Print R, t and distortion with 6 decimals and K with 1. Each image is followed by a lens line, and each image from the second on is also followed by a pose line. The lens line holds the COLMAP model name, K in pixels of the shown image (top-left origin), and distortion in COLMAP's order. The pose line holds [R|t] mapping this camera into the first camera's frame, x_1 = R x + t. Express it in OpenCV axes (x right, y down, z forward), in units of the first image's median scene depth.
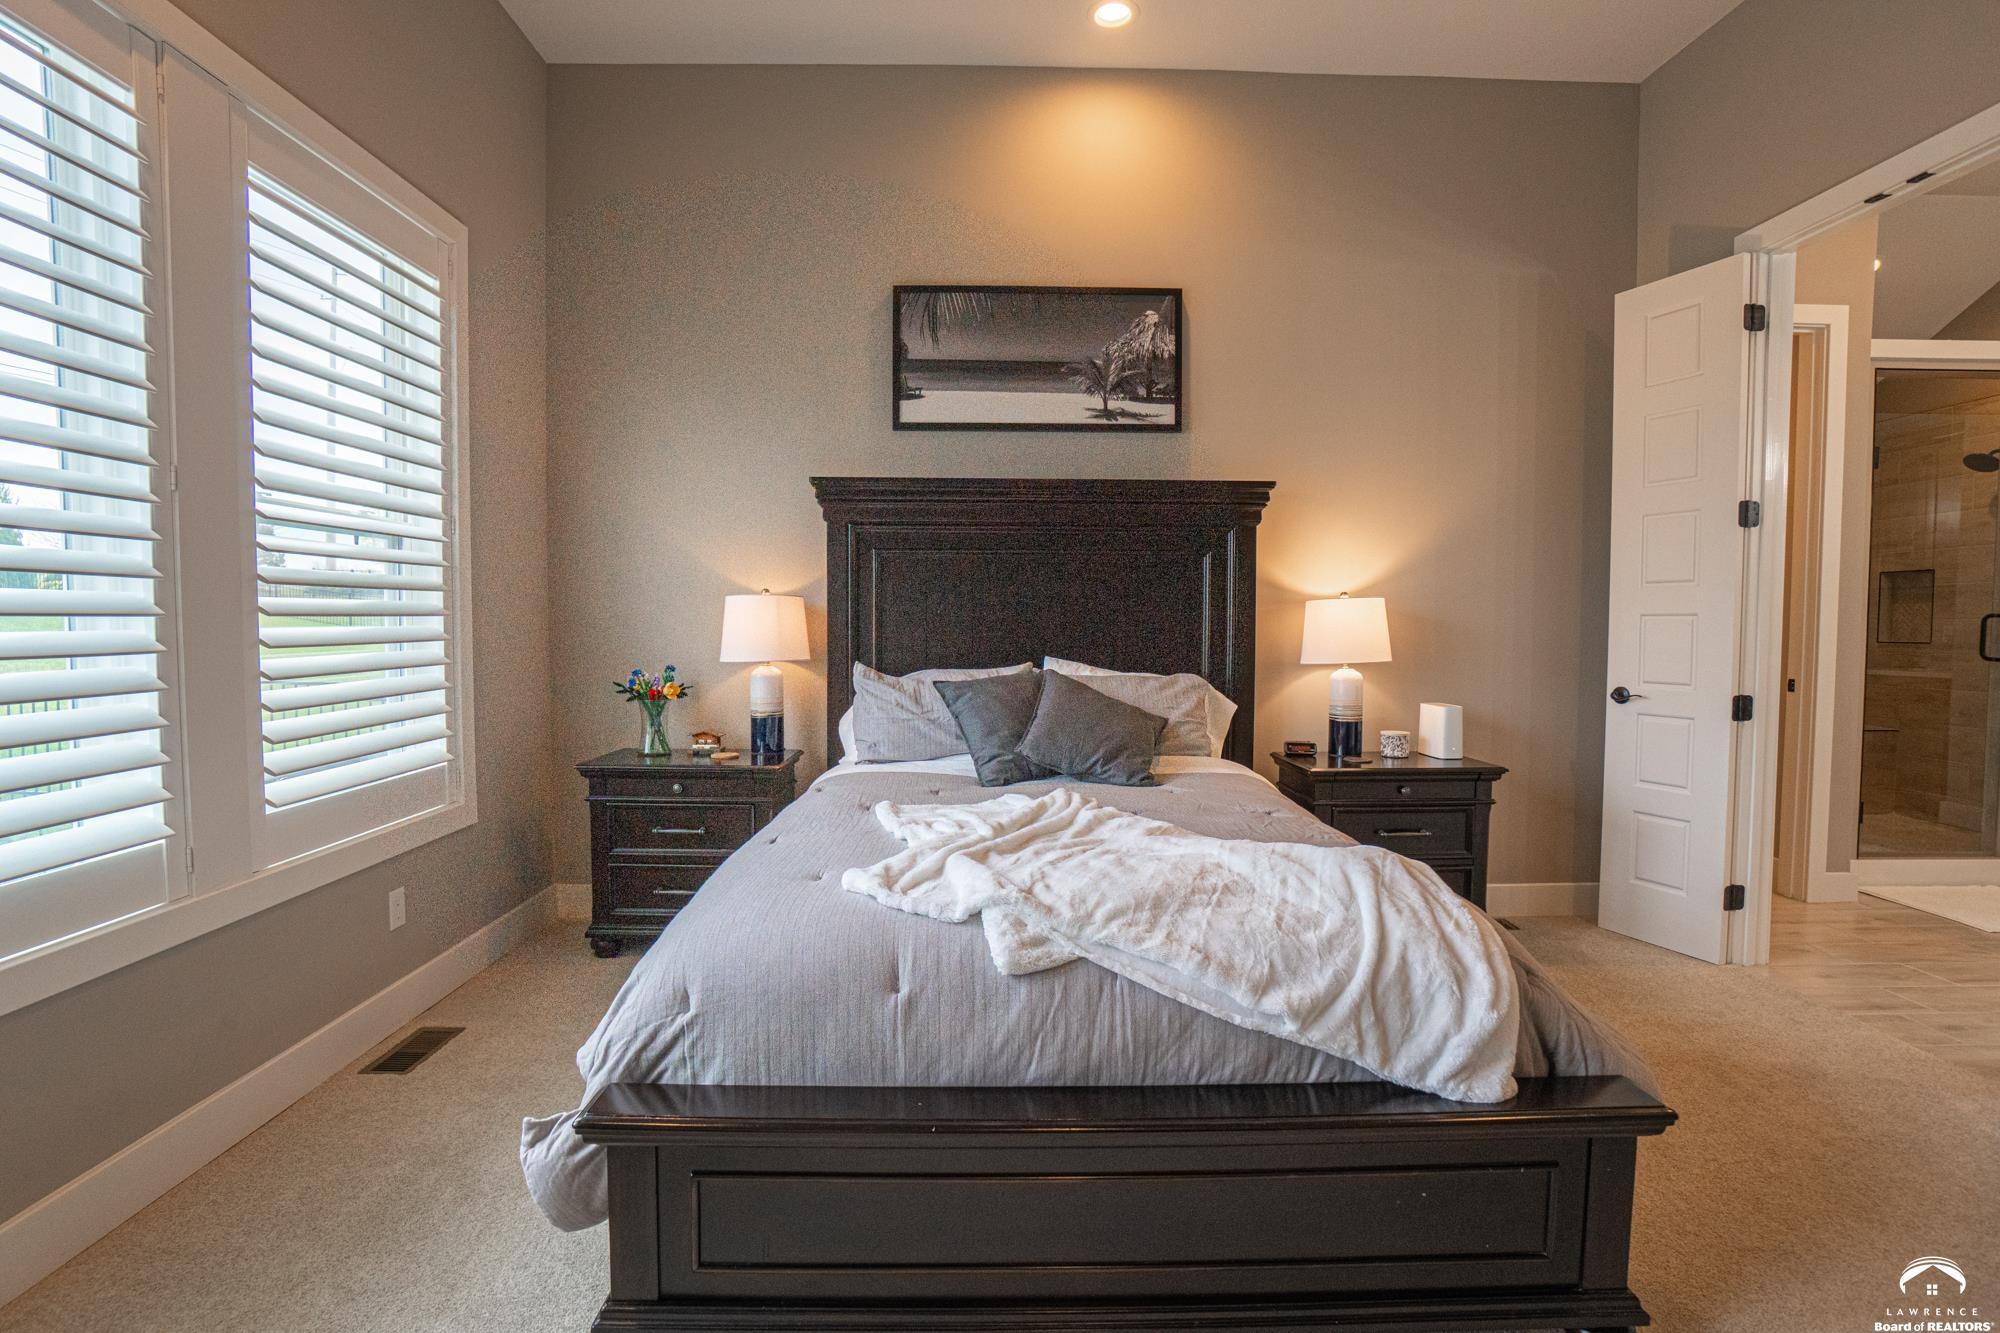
lens RADIAL K [[917.4, 0, 997.0], [0, 917.4, 659.6], [0, 0, 1]] dist [-0.013700, -0.000401]
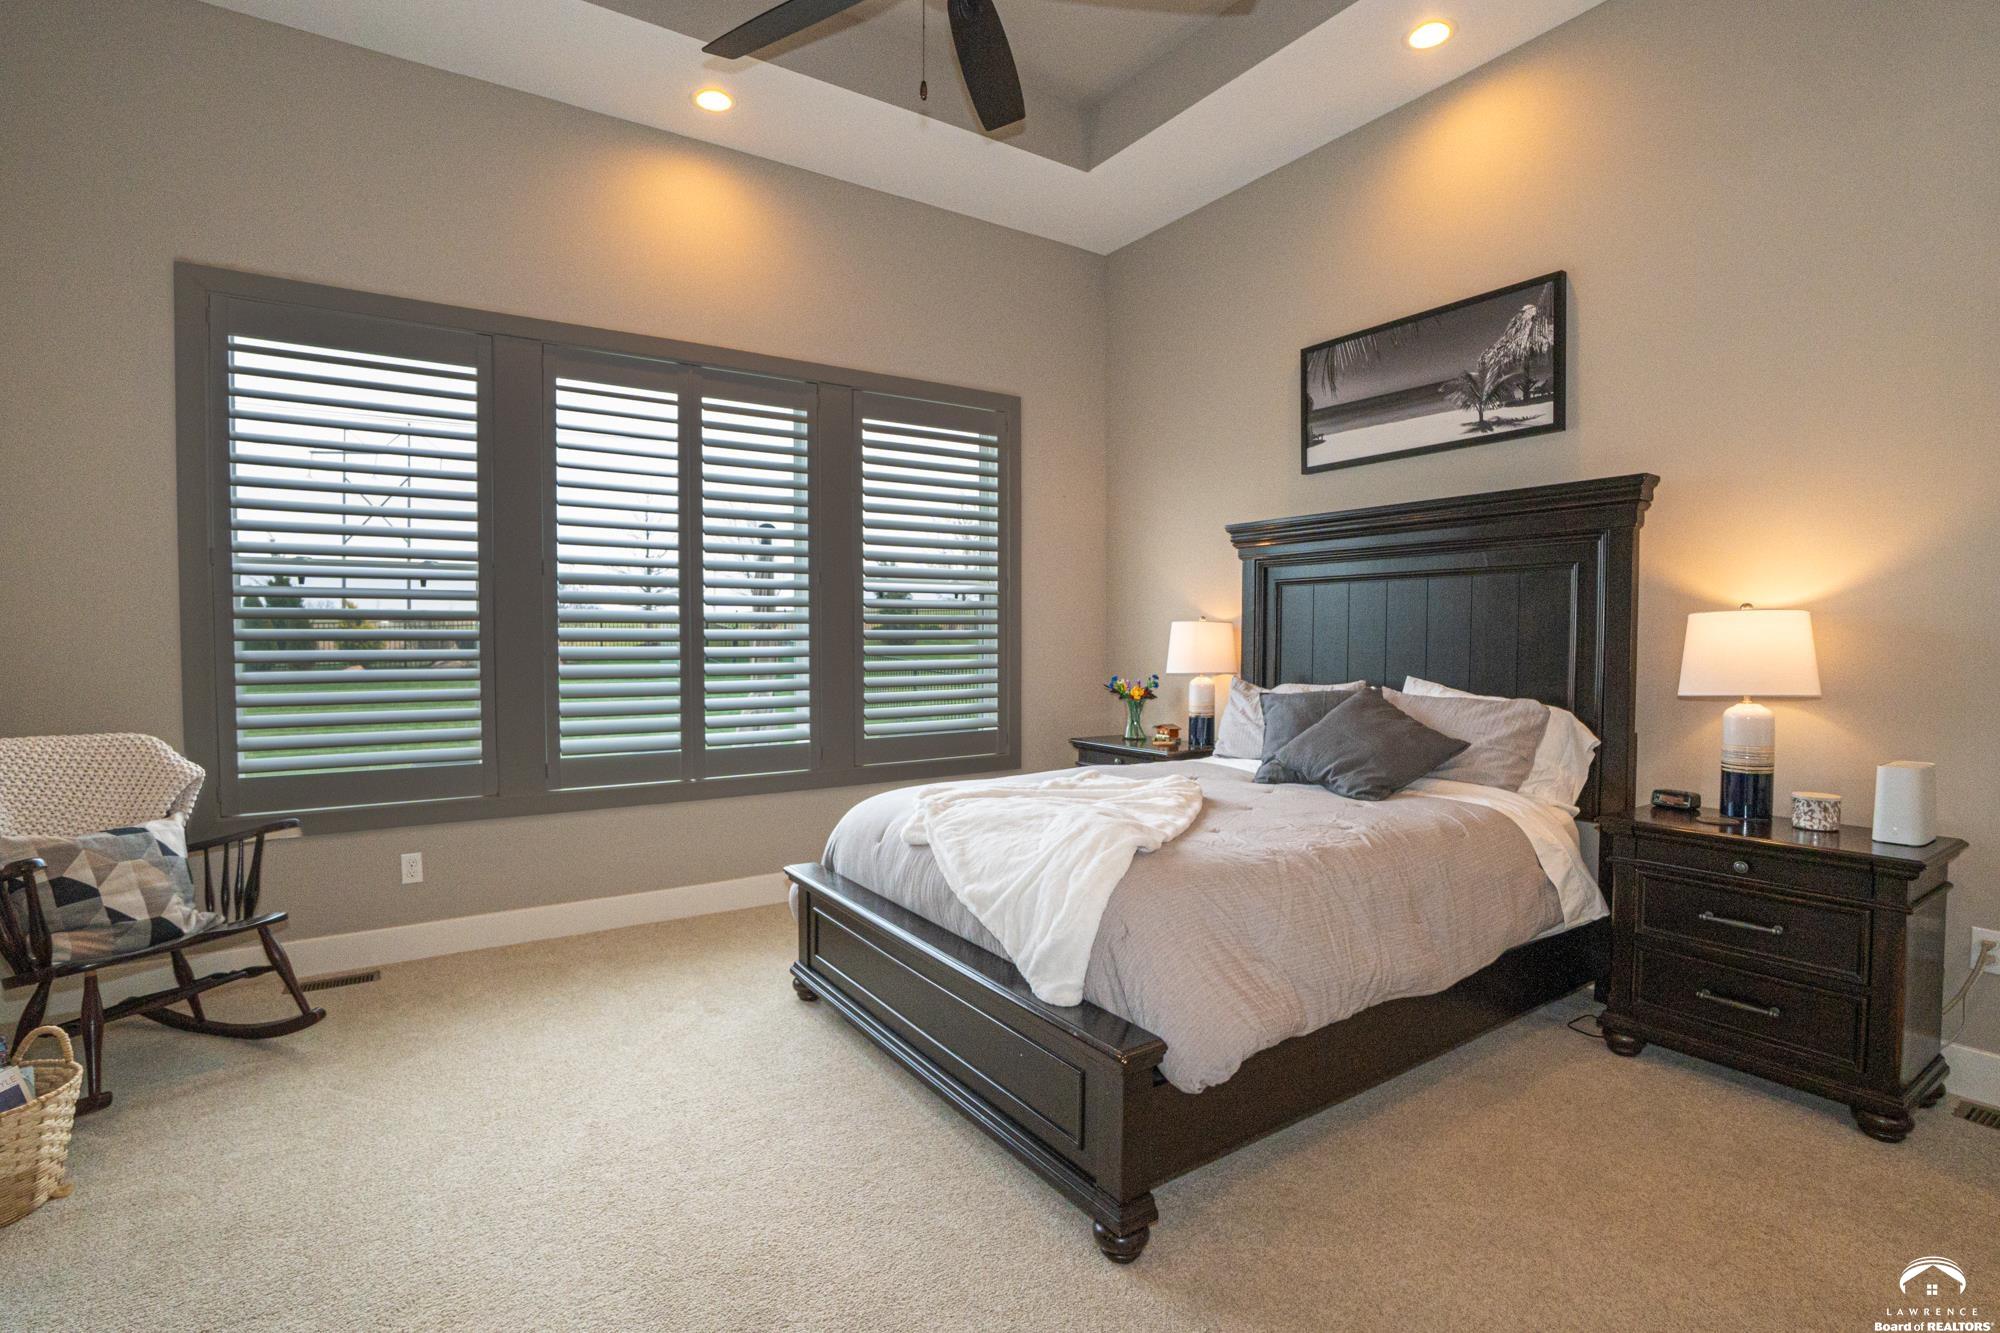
lens RADIAL K [[917.4, 0, 1034.3], [0, 917.4, 670.0], [0, 0, 1]] dist [-0.013700, -0.000401]
pose [[0.581173, 0.024255, -0.813418, 0.633420], [-0.033665, 0.999417, 0.005748, -0.002650], [0.813083, 0.024043, 0.581651, 0.070799]]
